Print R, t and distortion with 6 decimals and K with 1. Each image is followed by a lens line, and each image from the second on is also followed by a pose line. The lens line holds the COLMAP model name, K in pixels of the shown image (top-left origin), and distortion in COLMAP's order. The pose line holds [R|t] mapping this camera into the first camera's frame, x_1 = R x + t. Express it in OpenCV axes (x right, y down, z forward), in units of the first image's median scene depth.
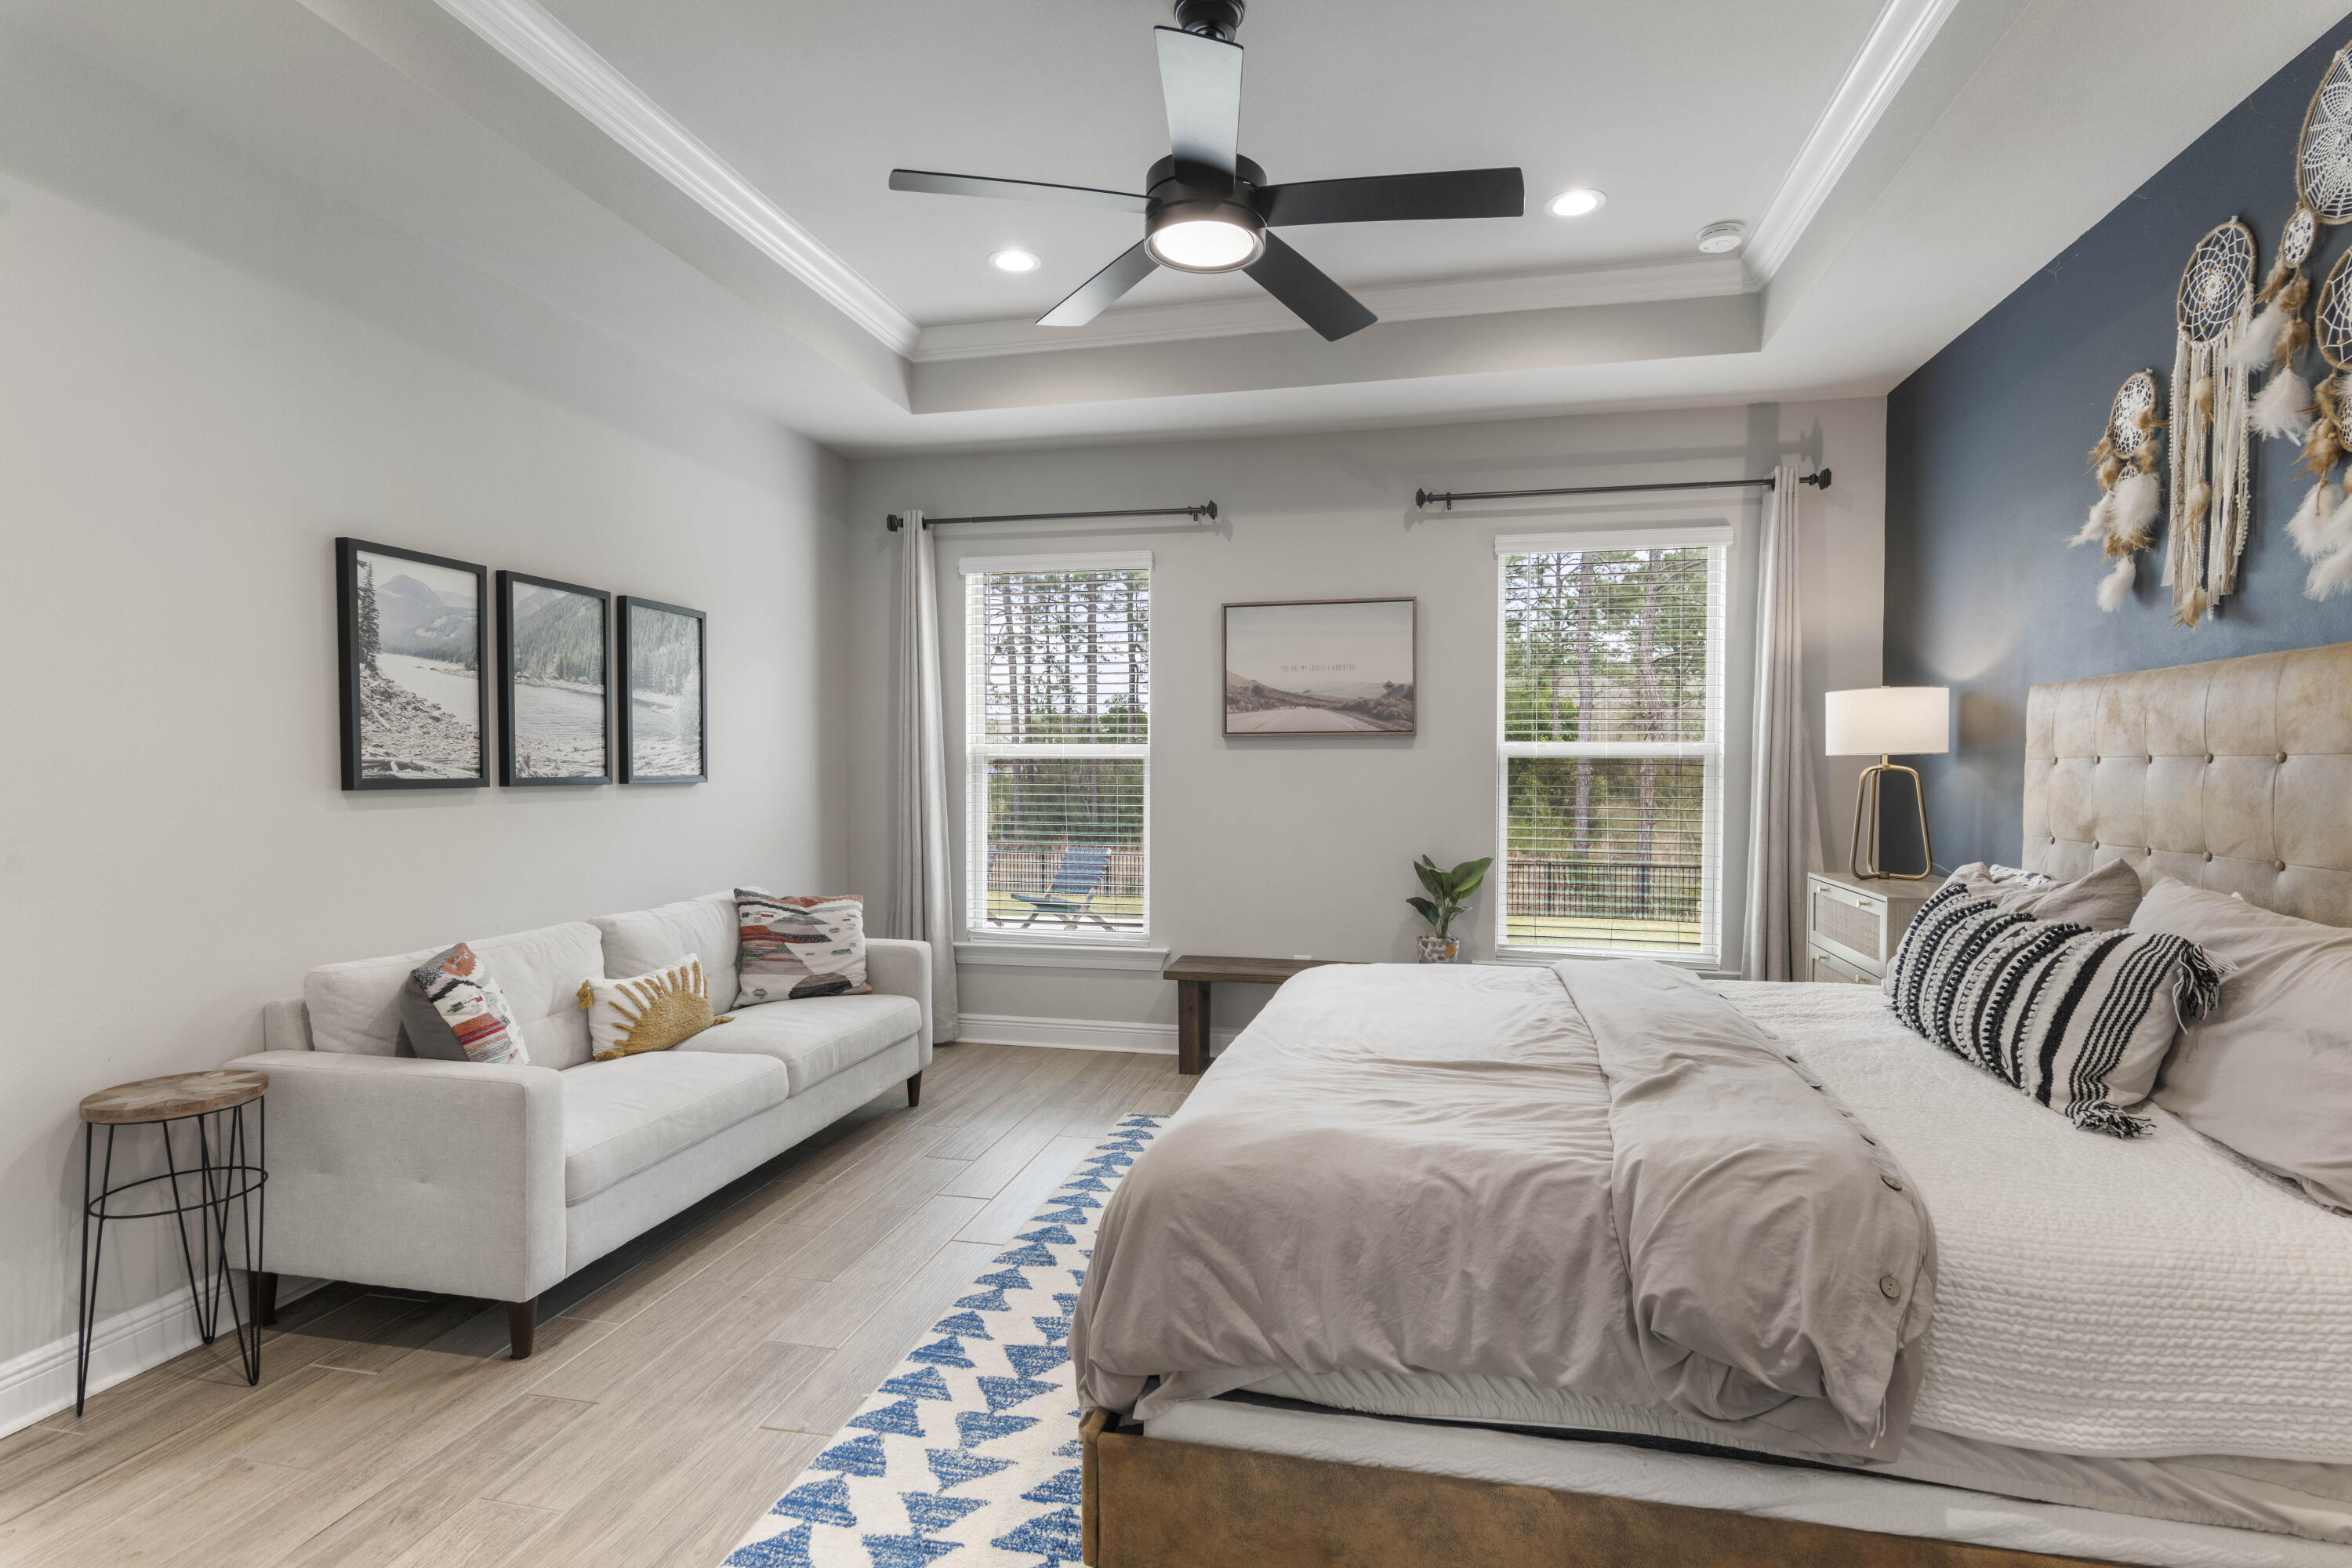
lens RADIAL K [[1150.9, 0, 1182.0], [0, 1150.9, 796.3], [0, 0, 1]] dist [-0.000778, 0.000050]
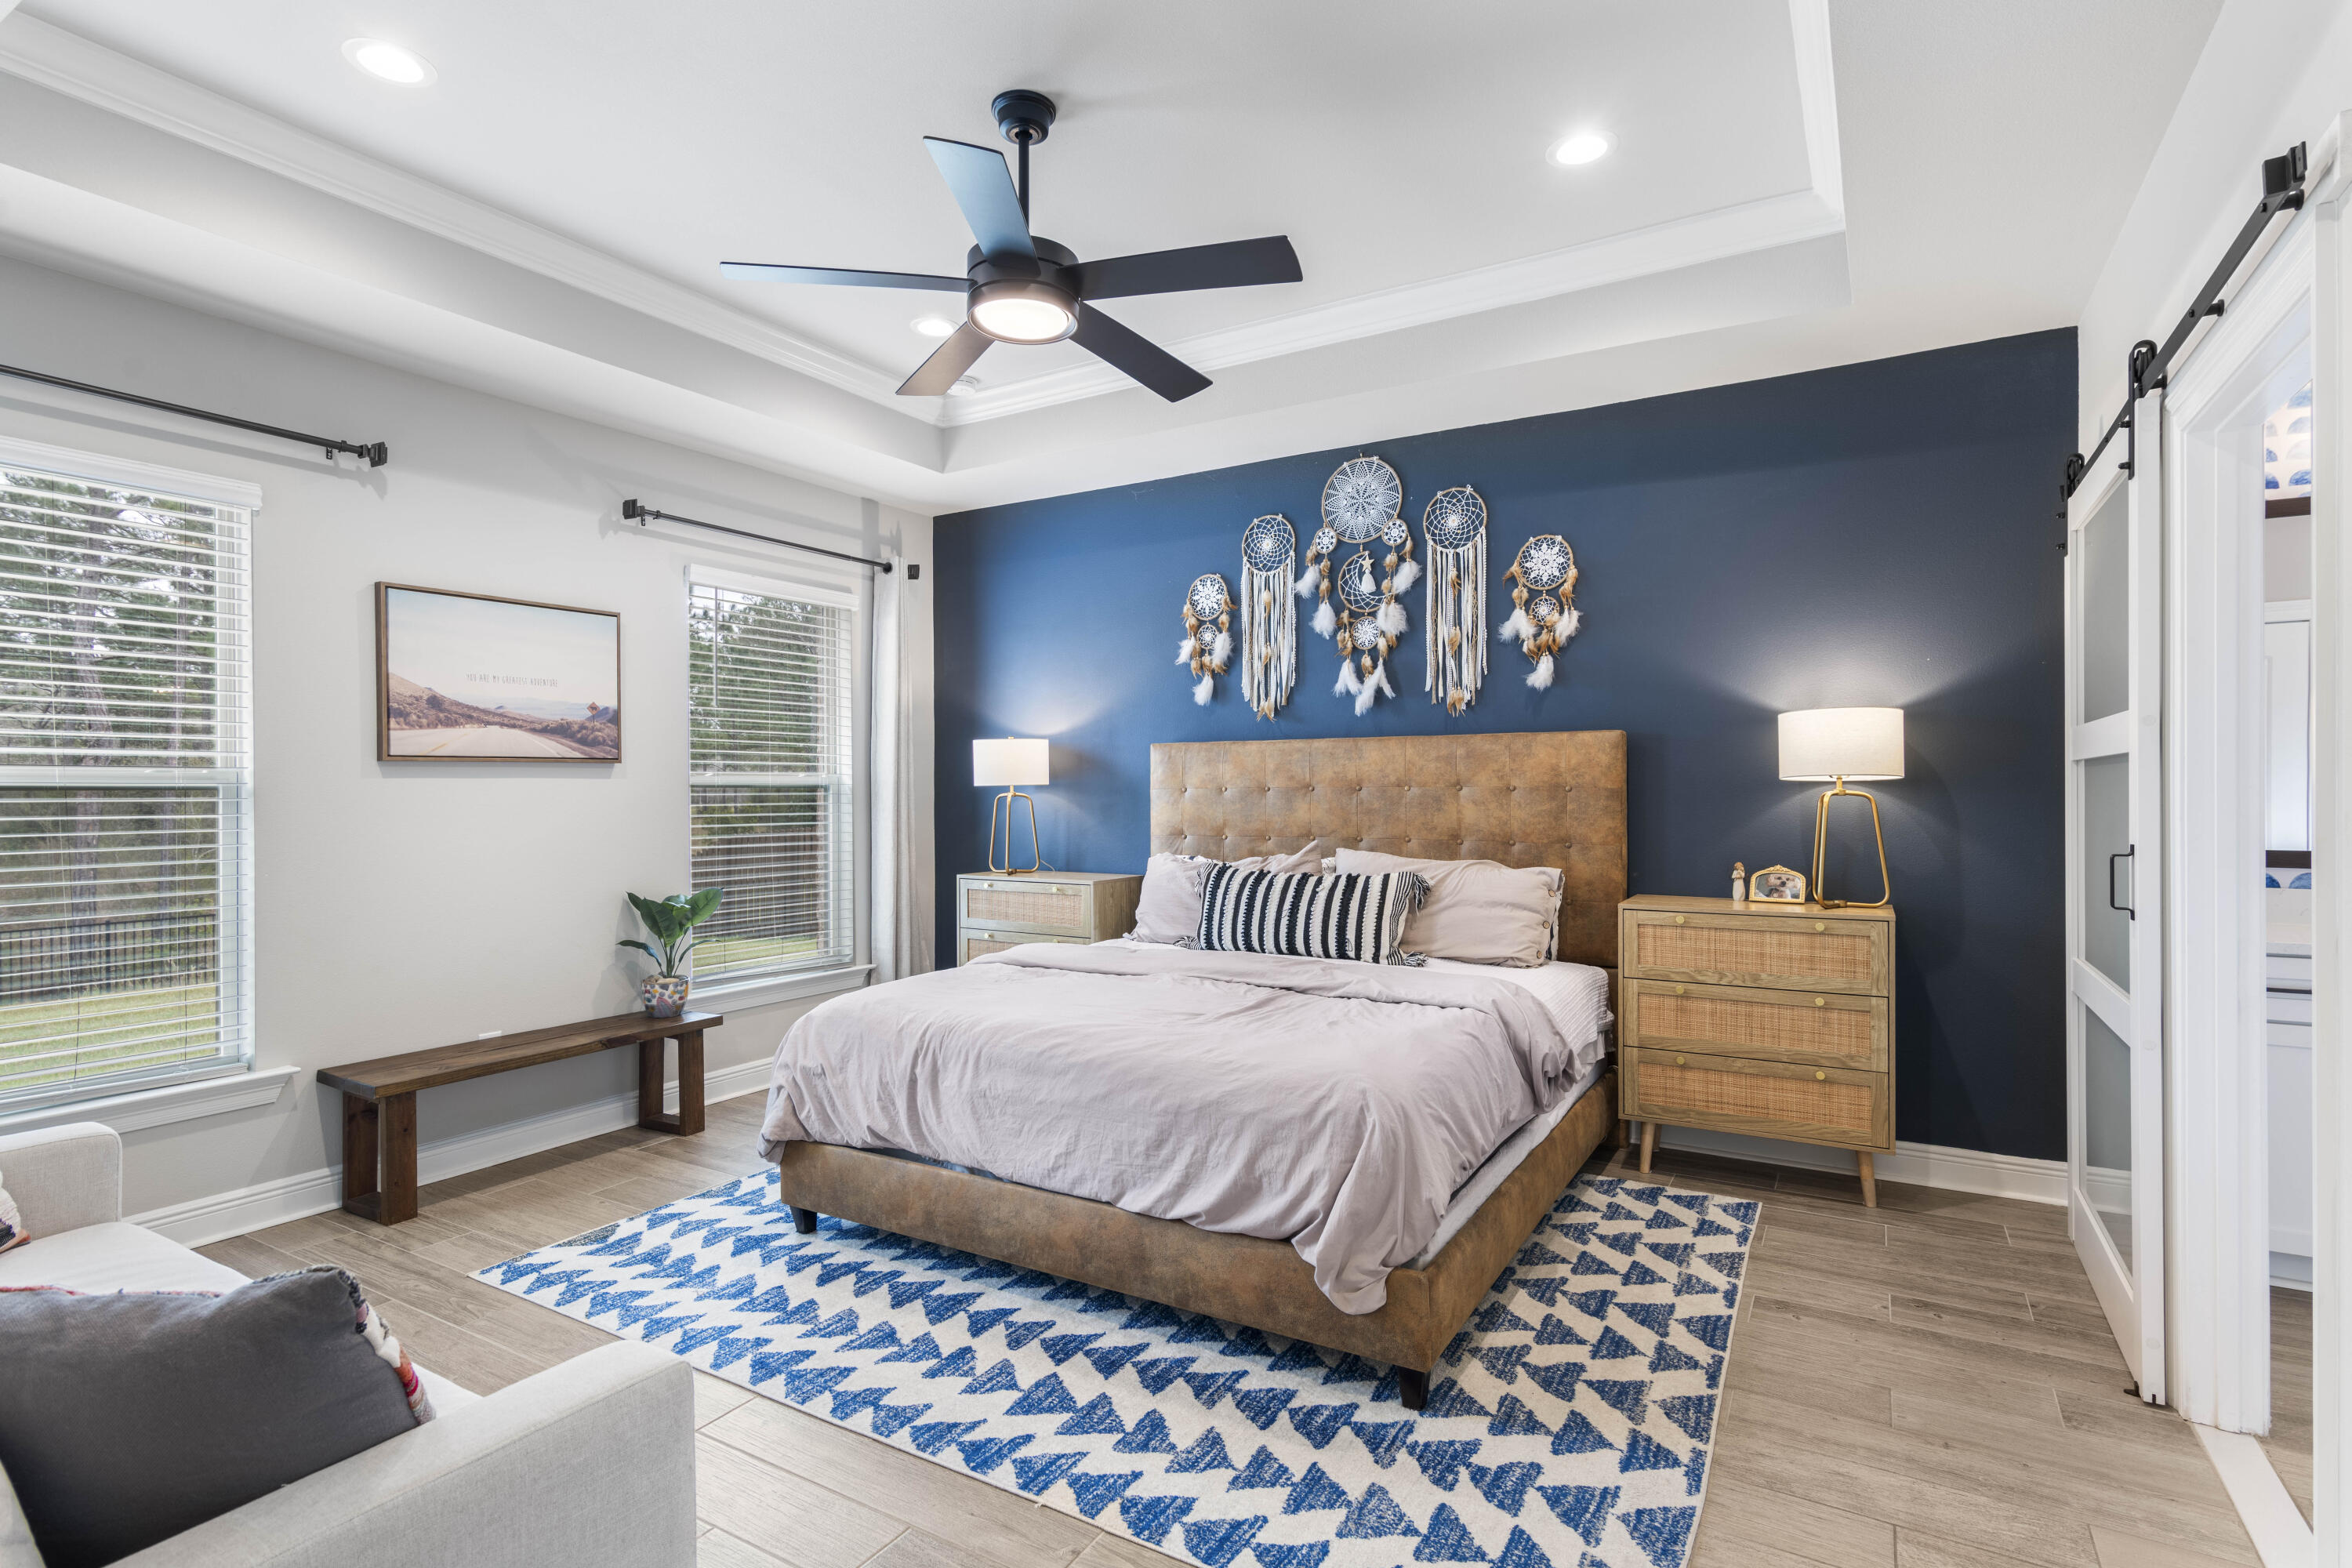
lens RADIAL K [[1150.9, 0, 1183.7], [0, 1150.9, 784.4], [0, 0, 1]] dist [-0.000778, 0.000050]
pose [[0.312388, 0.001013, 0.949954, -0.716642], [0.031543, 0.999437, -0.011439, -0.016065], [-0.949431, 0.033538, 0.312180, 0.392475]]
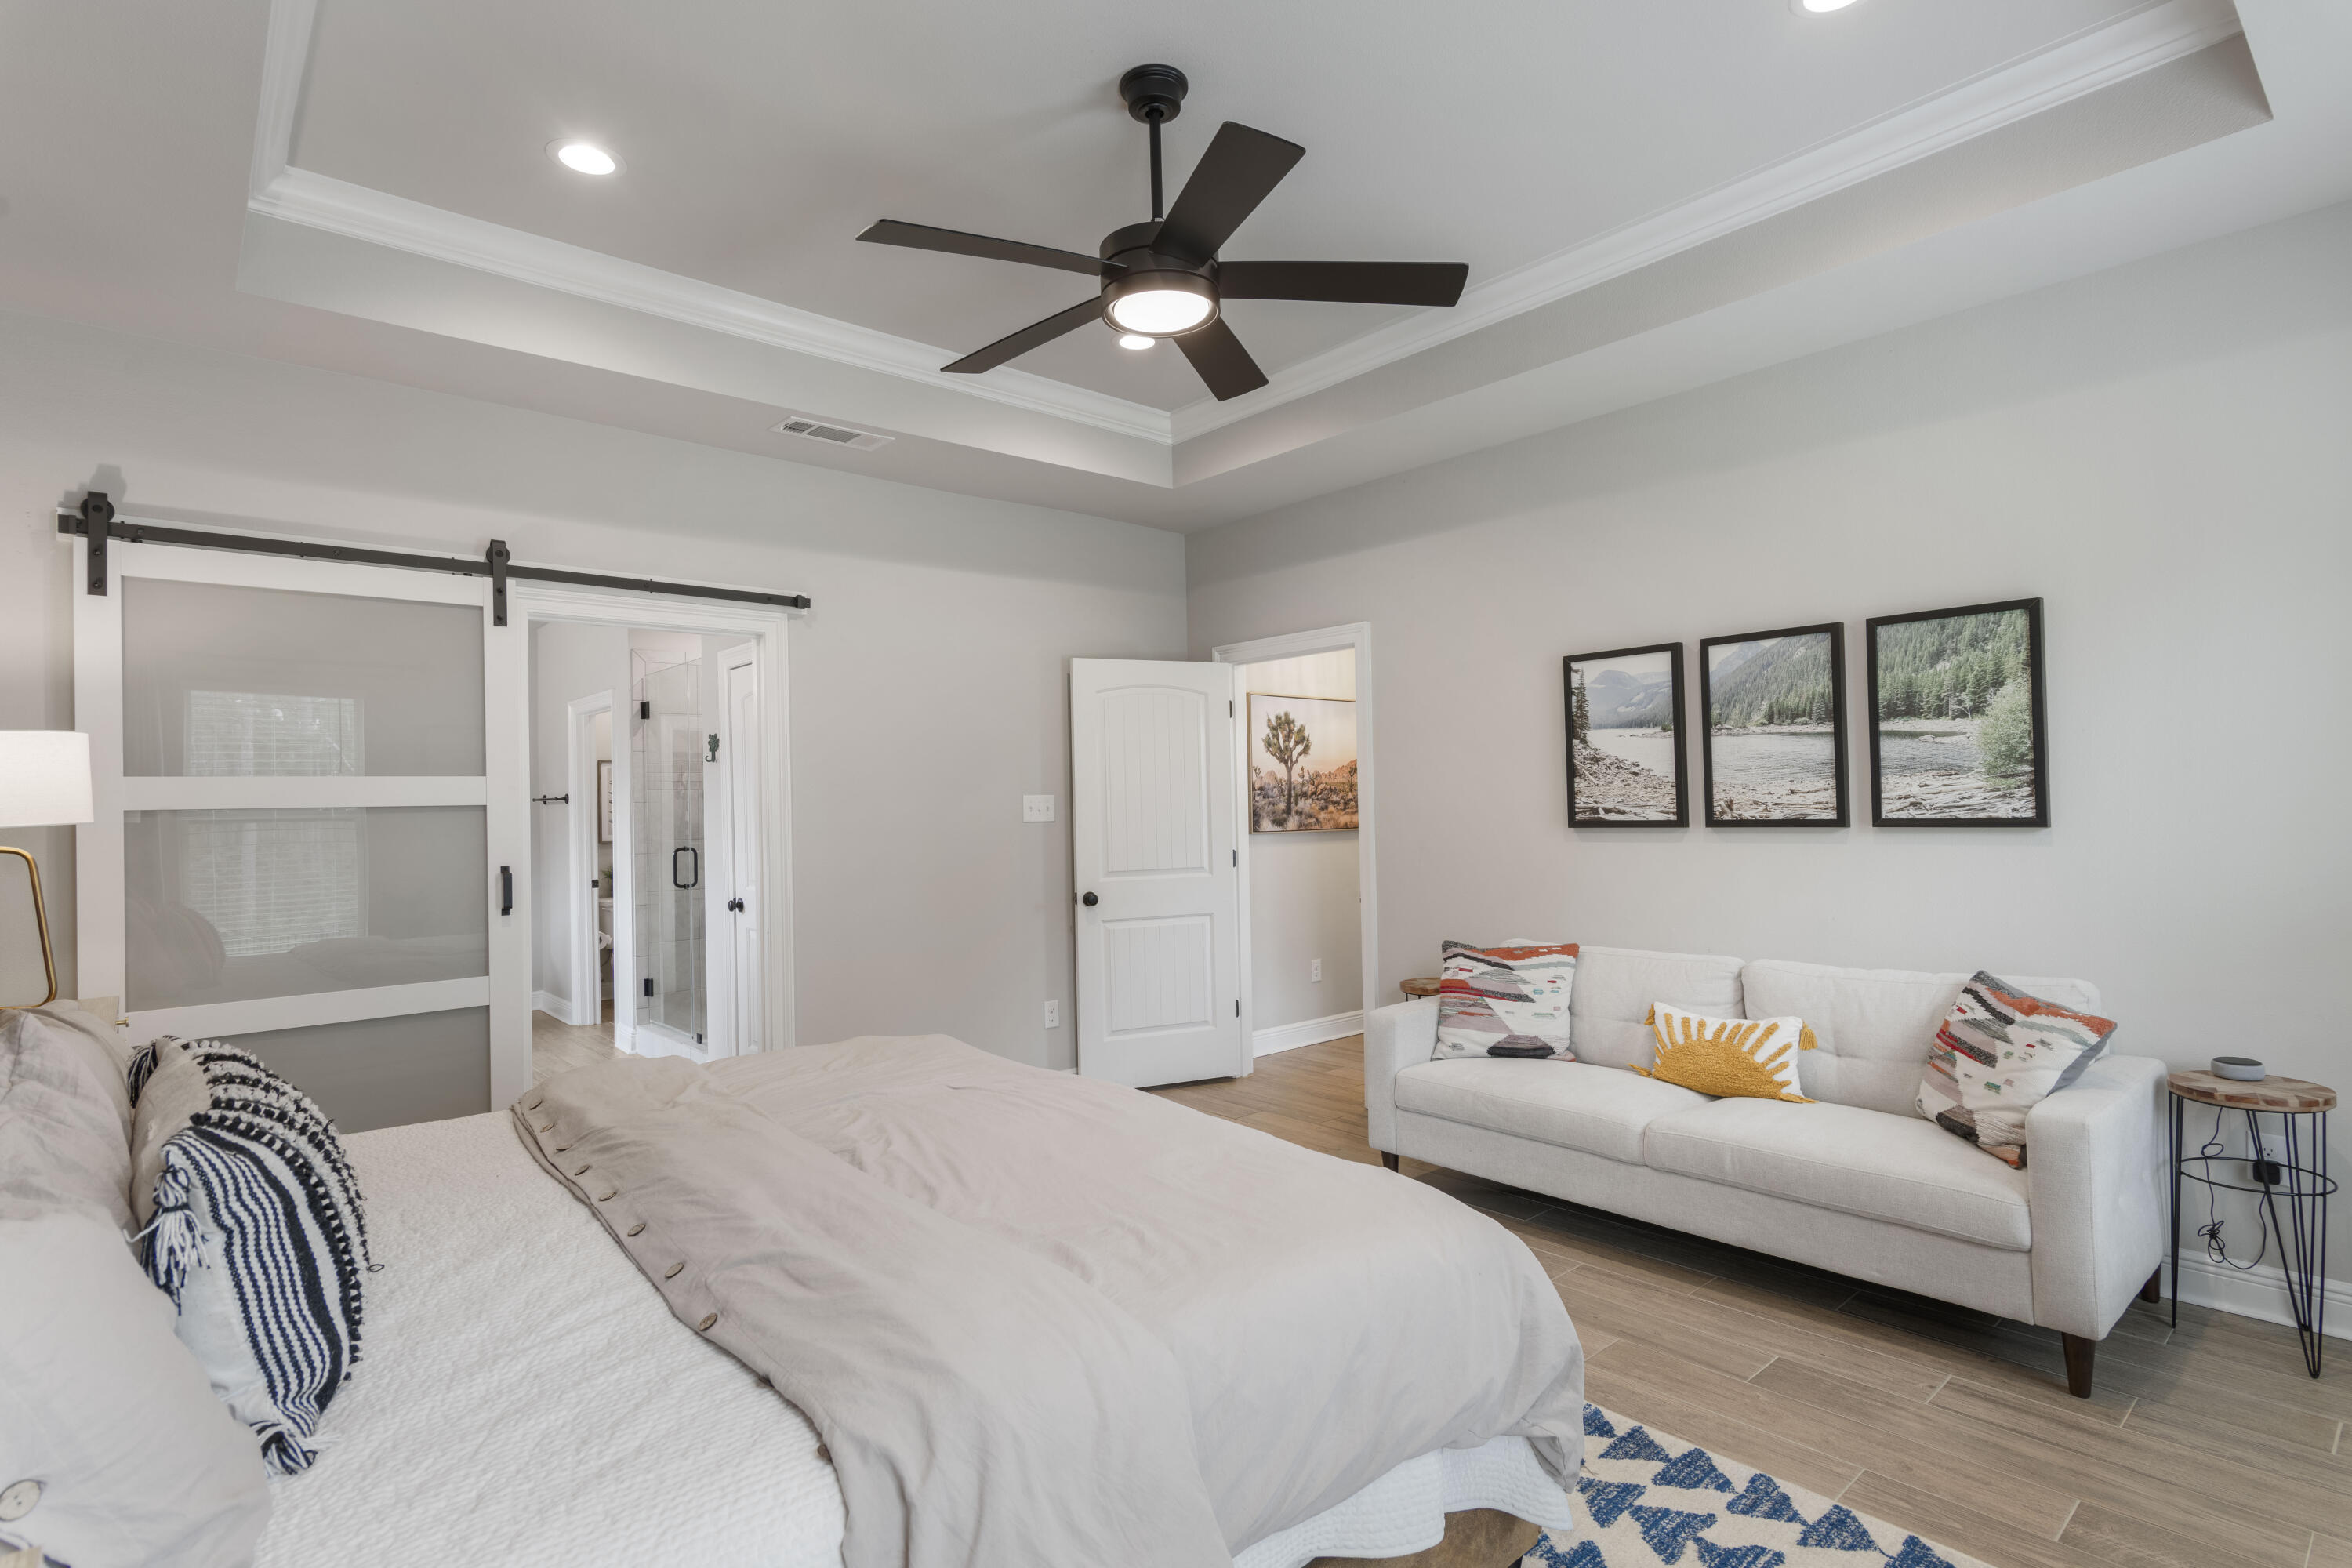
lens RADIAL K [[1150.9, 0, 1174.7], [0, 1150.9, 792.0], [0, 0, 1]] dist [-0.000778, 0.000050]
pose [[-0.594187, 0.001258, -0.804326, 0.613515], [-0.000666, 0.999998, 0.002056, -0.043416], [0.804327, 0.001758, -0.594185, 1.193931]]
